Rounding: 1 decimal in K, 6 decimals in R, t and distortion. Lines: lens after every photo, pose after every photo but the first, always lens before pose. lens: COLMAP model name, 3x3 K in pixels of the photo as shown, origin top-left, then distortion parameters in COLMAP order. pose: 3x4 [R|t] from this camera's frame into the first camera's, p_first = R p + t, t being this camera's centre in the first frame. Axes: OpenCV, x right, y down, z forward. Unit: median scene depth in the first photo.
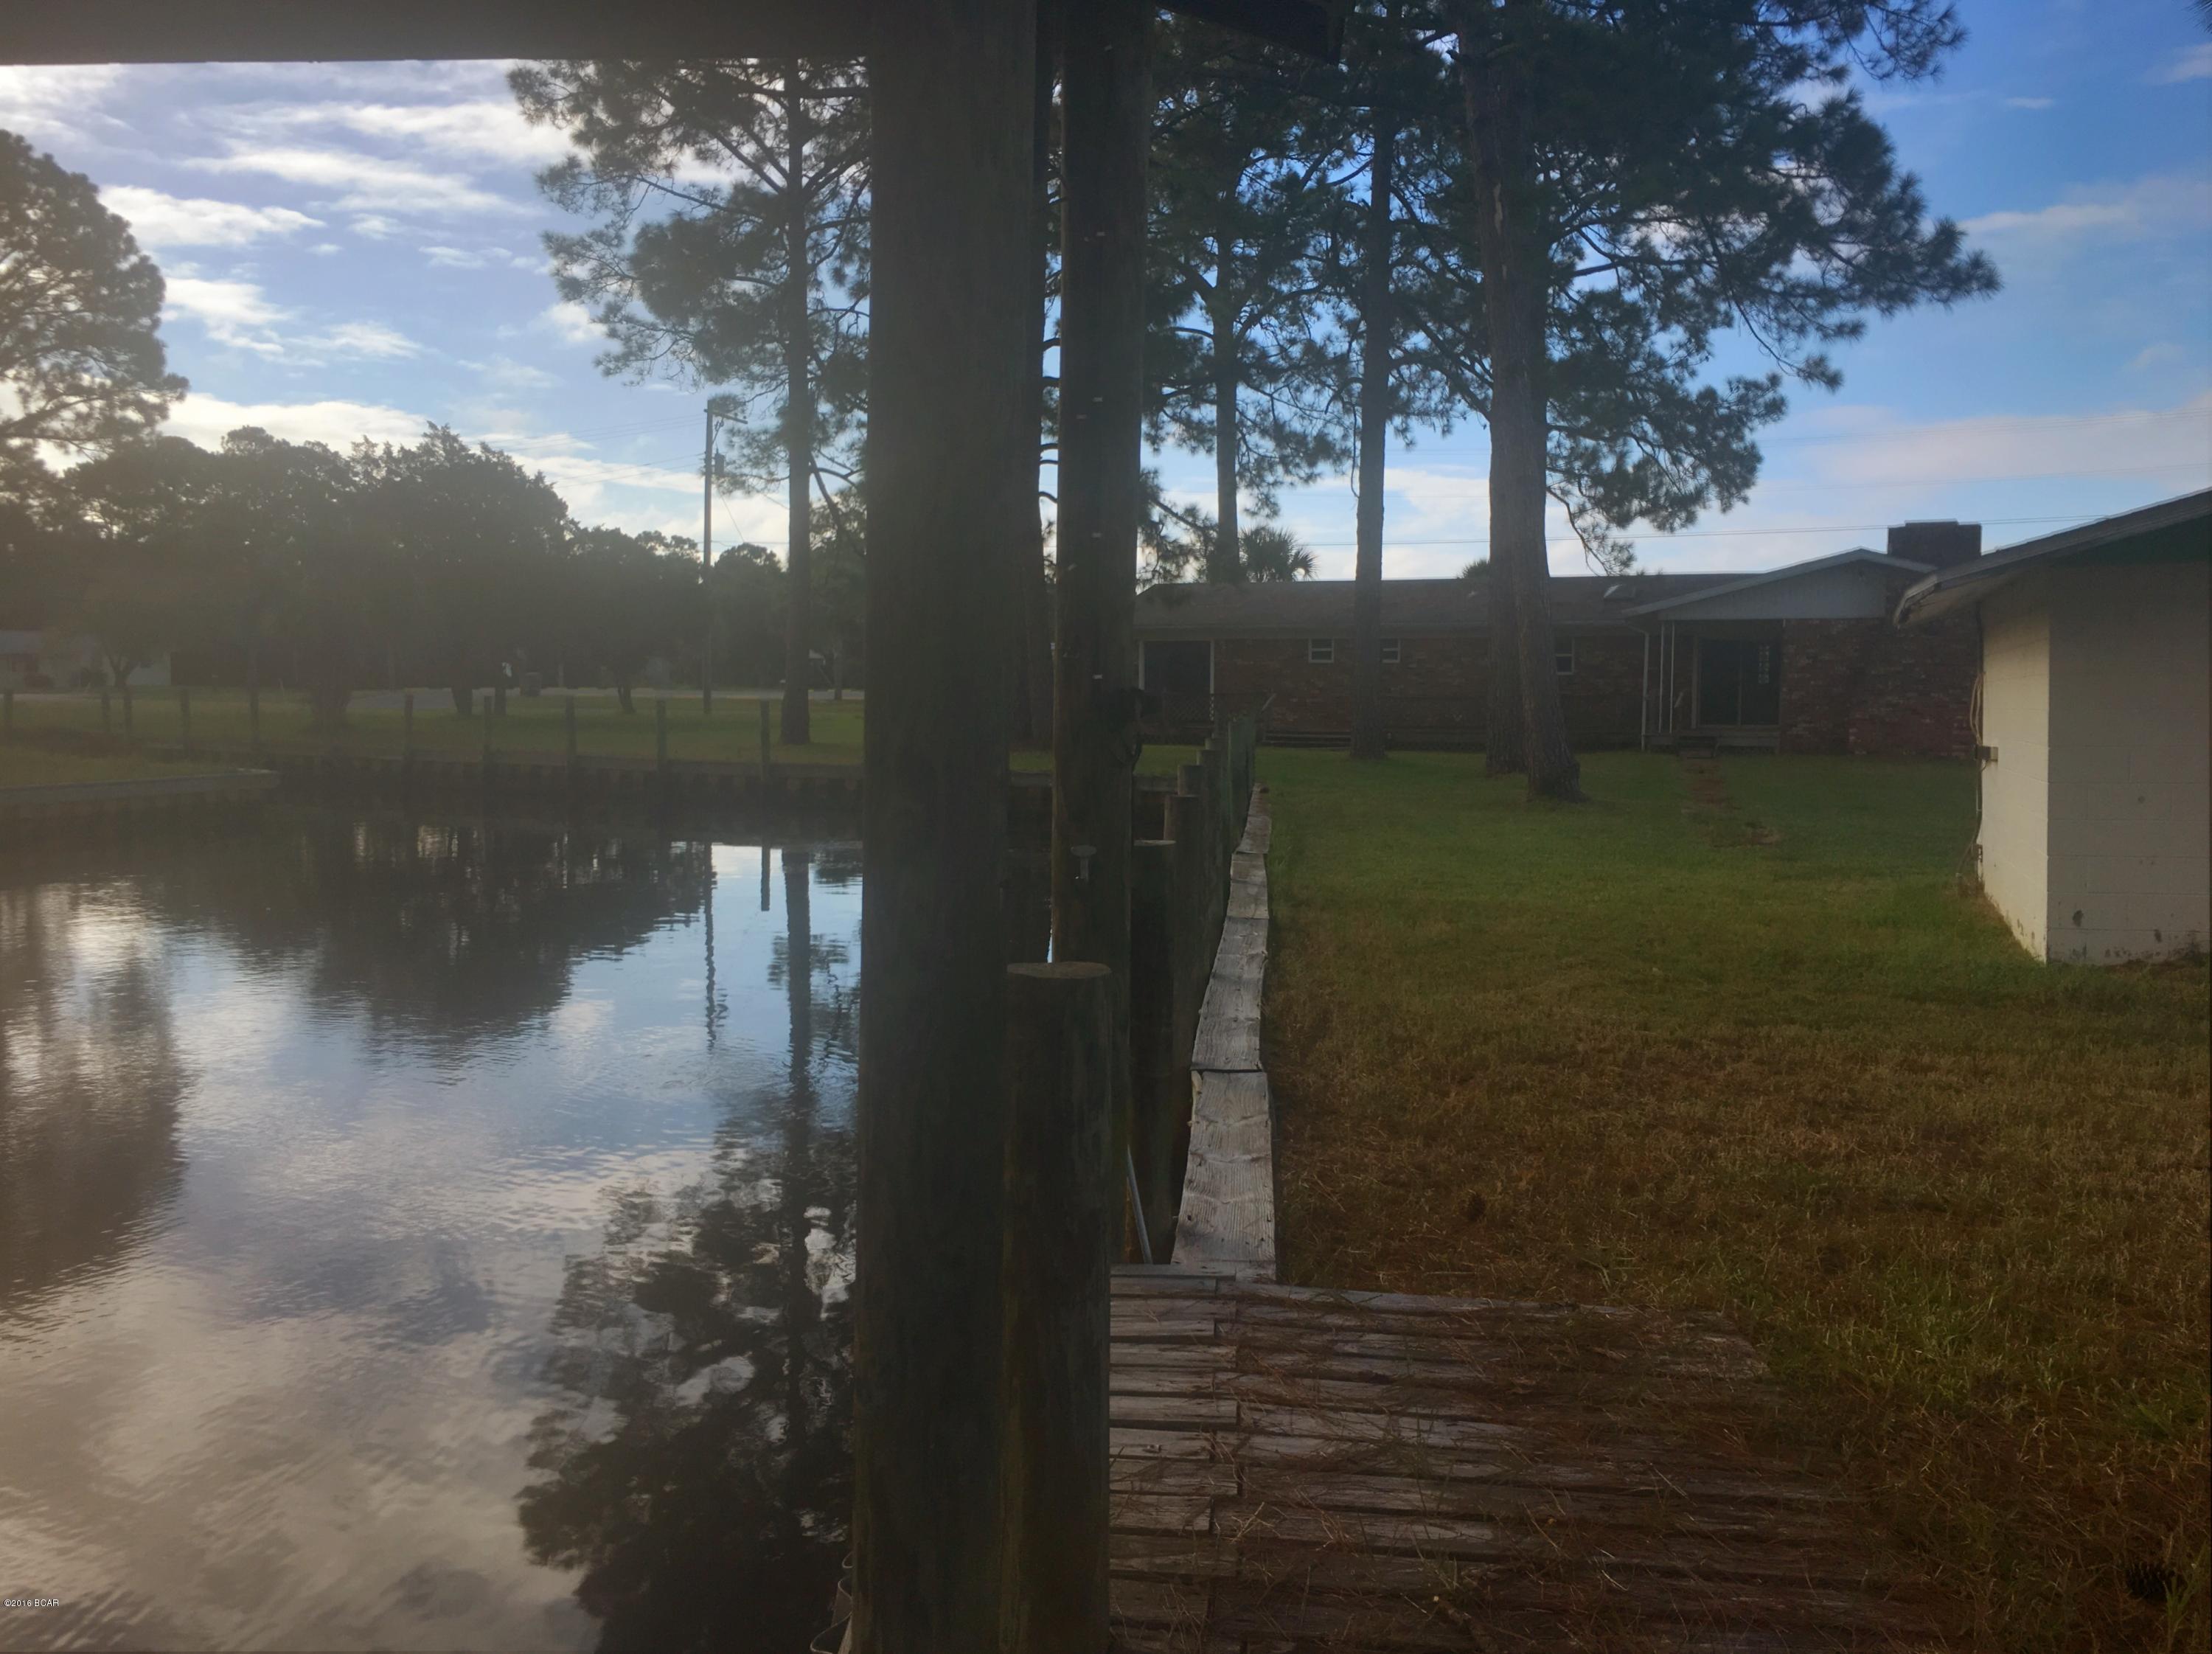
lens RADIAL K [[1873.7, 0, 1114.0], [0, 1873.7, 790.7], [0, 0, 1]] dist [0.073298, -0.097963]
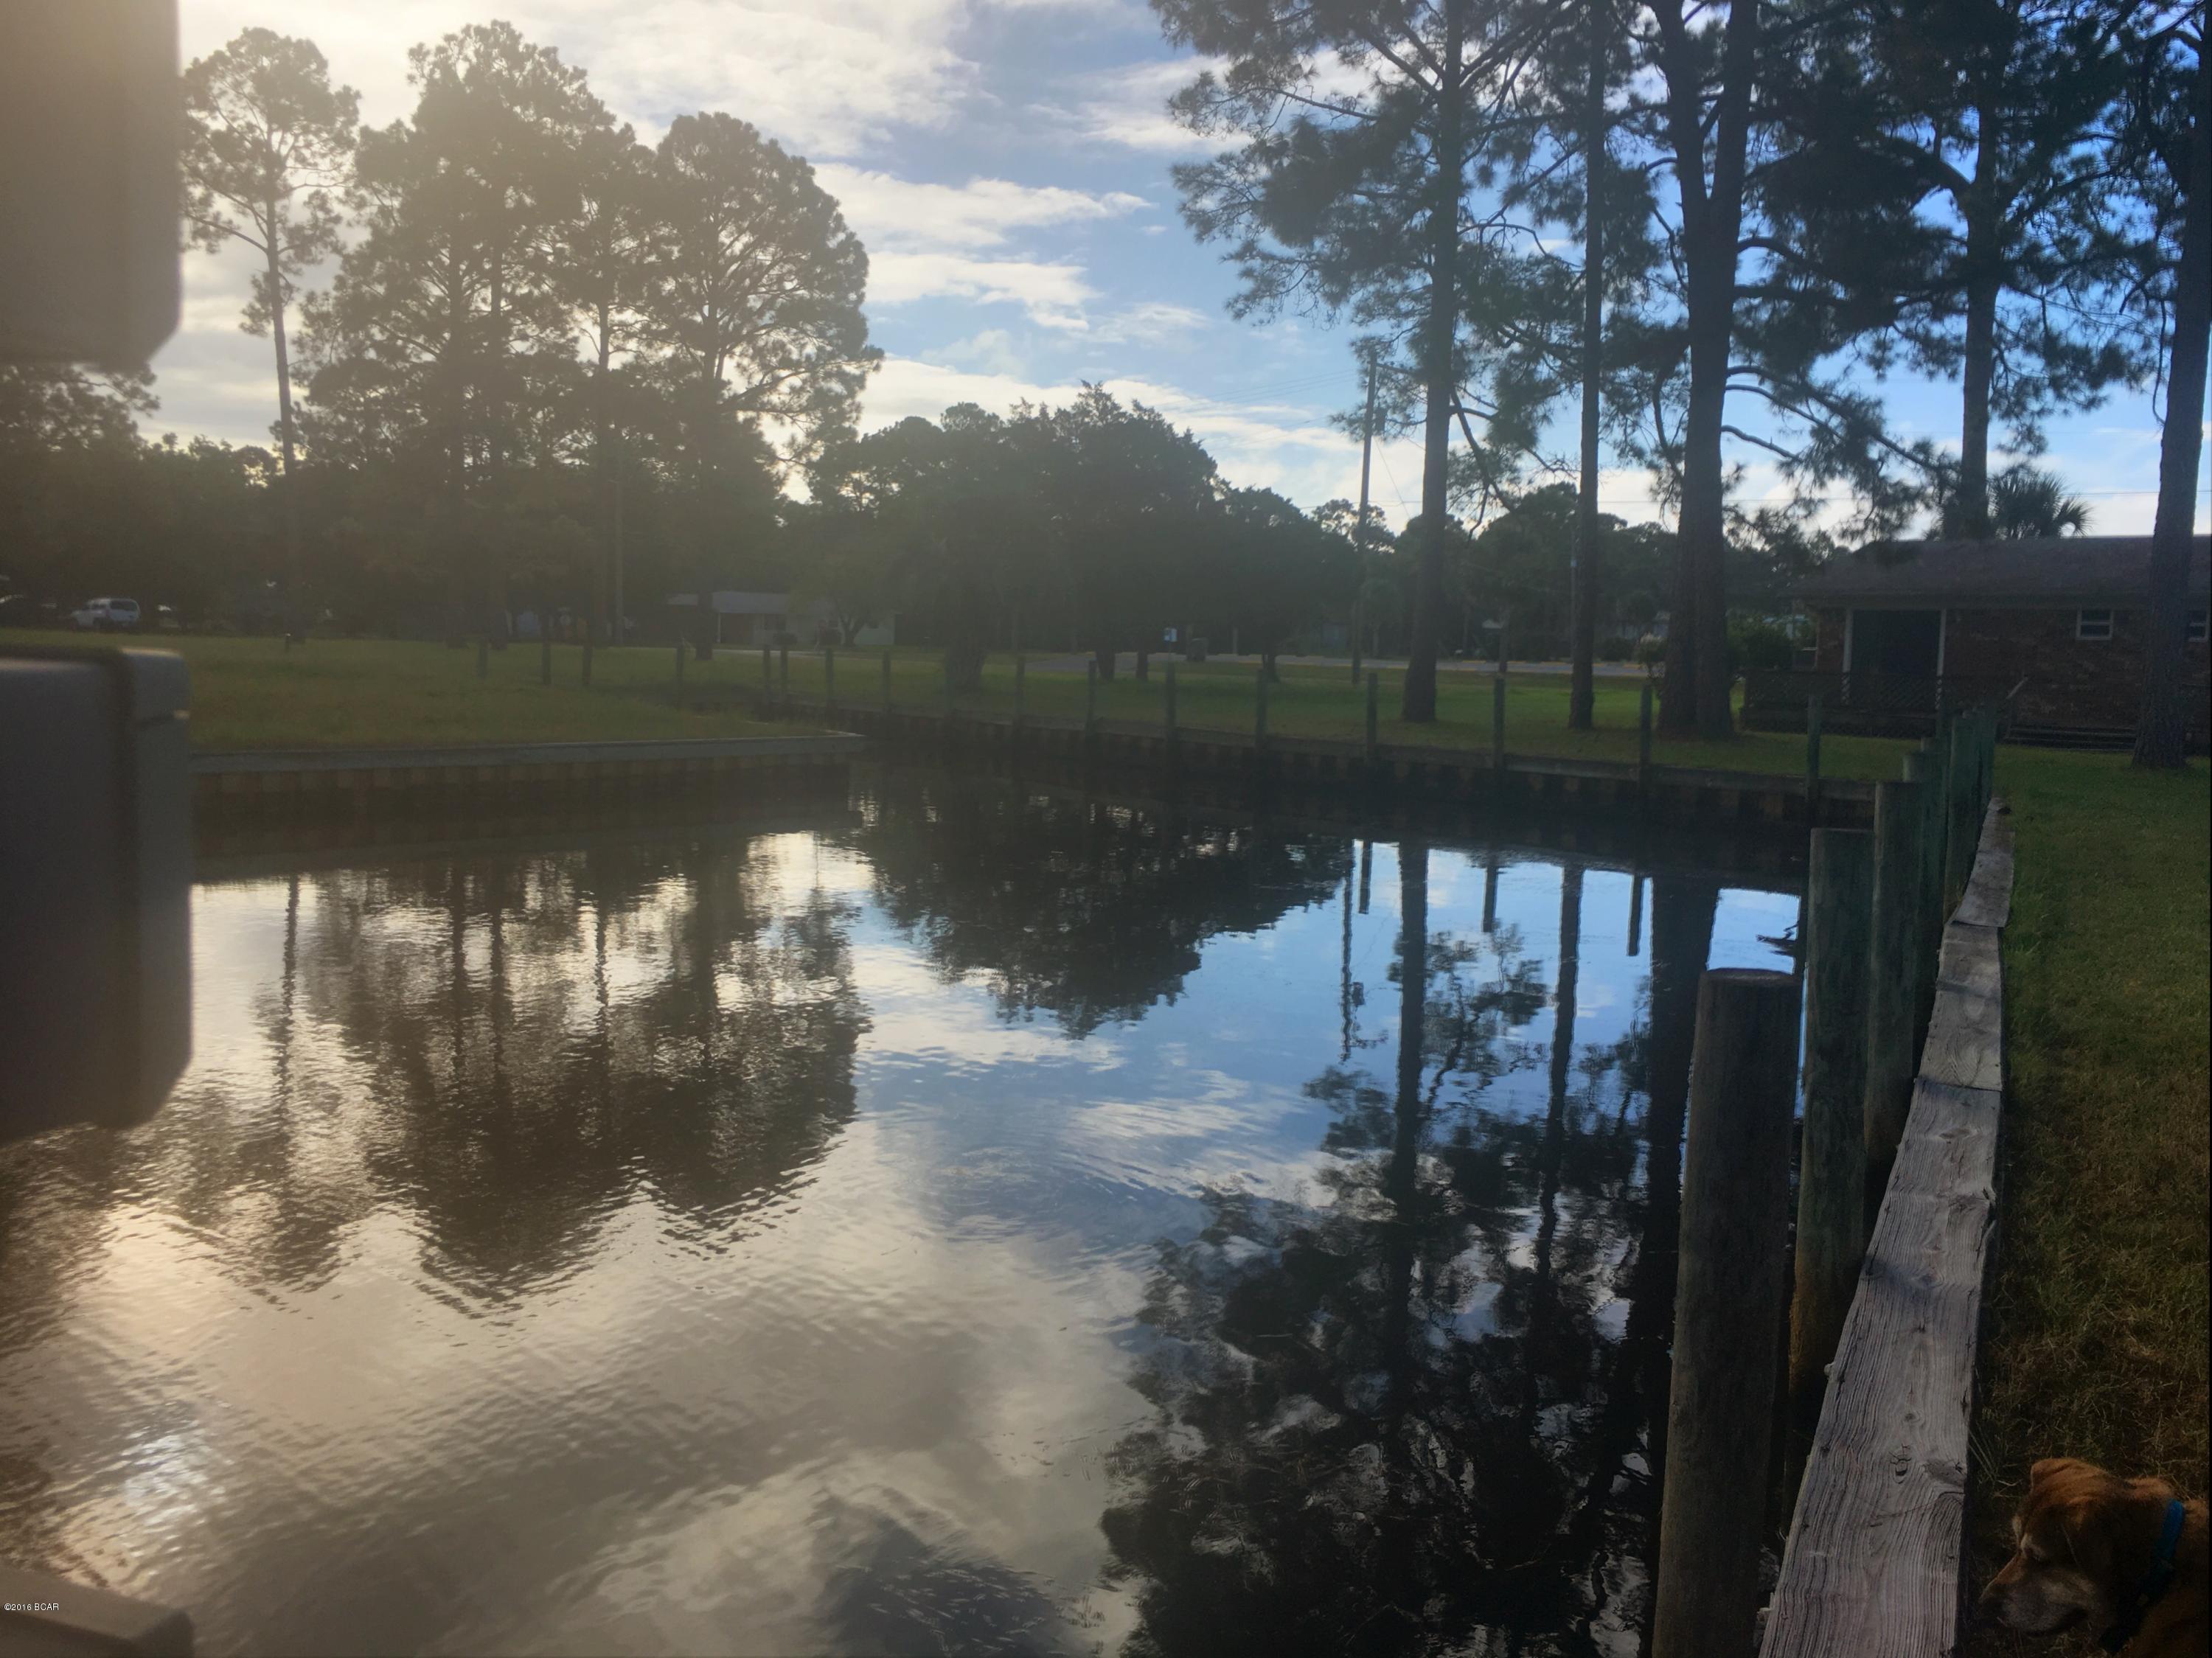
lens RADIAL K [[1876.9, 0, 1113.2], [0, 1876.9, 806.5], [0, 0, 1]] dist [0.071409, -0.107252]
pose [[0.935272, 0.049384, -0.350467, 0.008801], [-0.040927, 0.998665, 0.031502, -0.006943], [0.351555, -0.015119, 0.936045, 0.114934]]
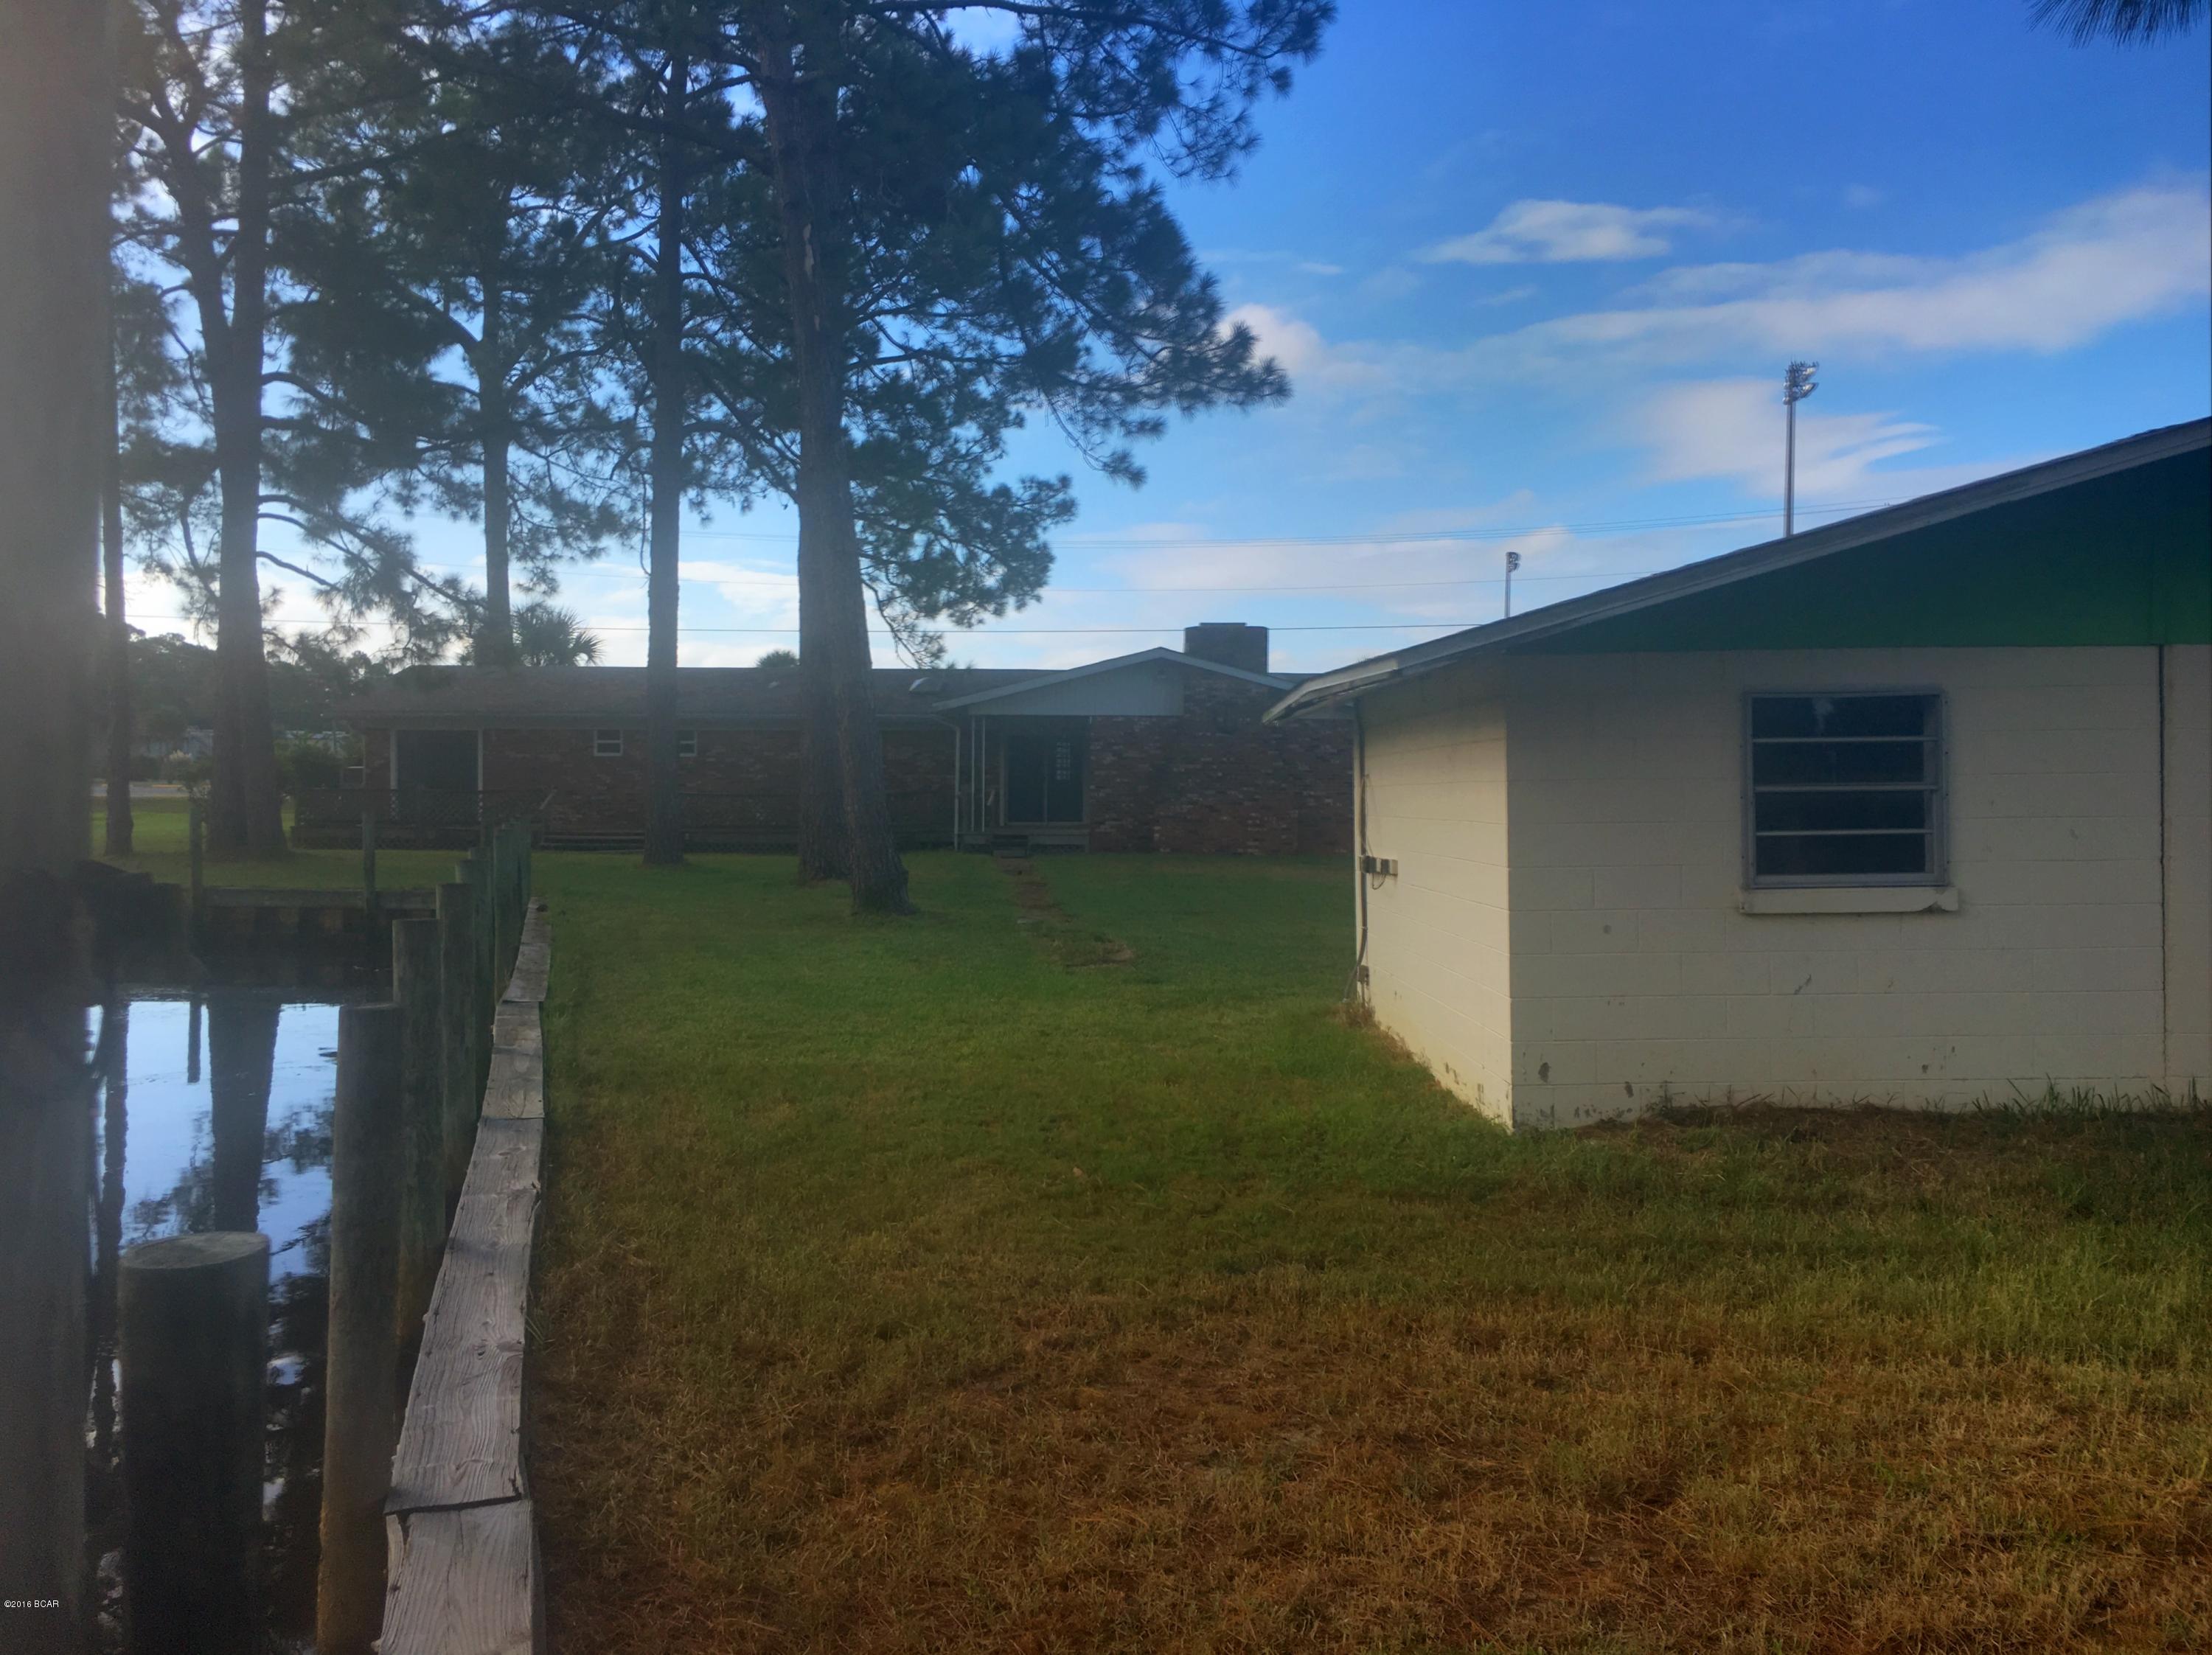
lens RADIAL K [[1873.4, 0, 1114.0], [0, 1873.4, 791.2], [0, 0, 1]] dist [0.073298, -0.097963]
pose [[0.931085, -0.002303, 0.364796, 0.006860], [0.020205, 0.998771, -0.045264, -0.005848], [-0.364243, 0.049516, 0.929987, 0.073244]]
